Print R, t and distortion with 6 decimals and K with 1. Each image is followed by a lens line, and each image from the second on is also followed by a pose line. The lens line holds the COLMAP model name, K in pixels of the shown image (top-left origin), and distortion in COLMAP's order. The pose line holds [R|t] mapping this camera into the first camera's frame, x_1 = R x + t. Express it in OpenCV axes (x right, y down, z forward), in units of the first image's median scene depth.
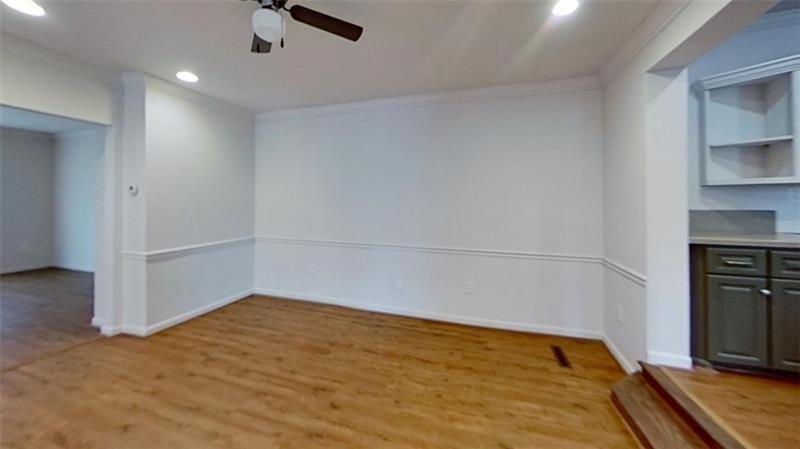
lens RADIAL K [[291.8, 0, 400.0], [0, 291.8, 224.5], [0, 0, 1]] dist [-0.000092, -0.000011]
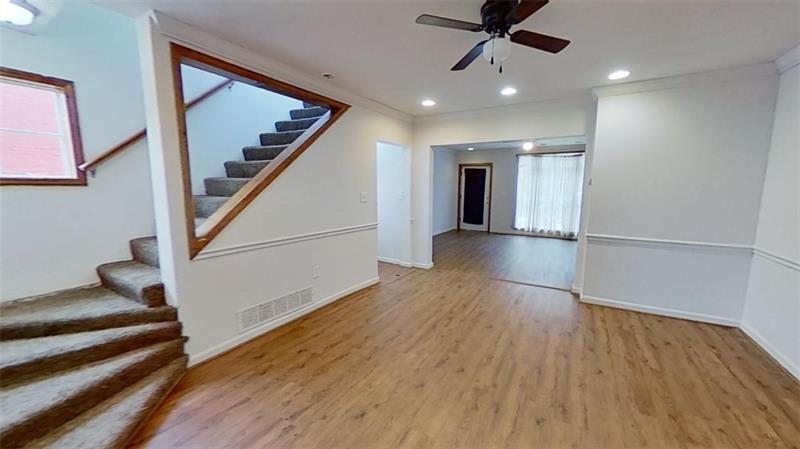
lens RADIAL K [[291.8, 0, 400.0], [0, 291.8, 224.5], [0, 0, 1]] dist [-0.000092, -0.000011]
pose [[-0.234678, 0.120464, -0.964580, 0.568000], [-0.072715, 0.987336, 0.140998, -0.076085], [0.969350, 0.103229, -0.222947, 0.579648]]
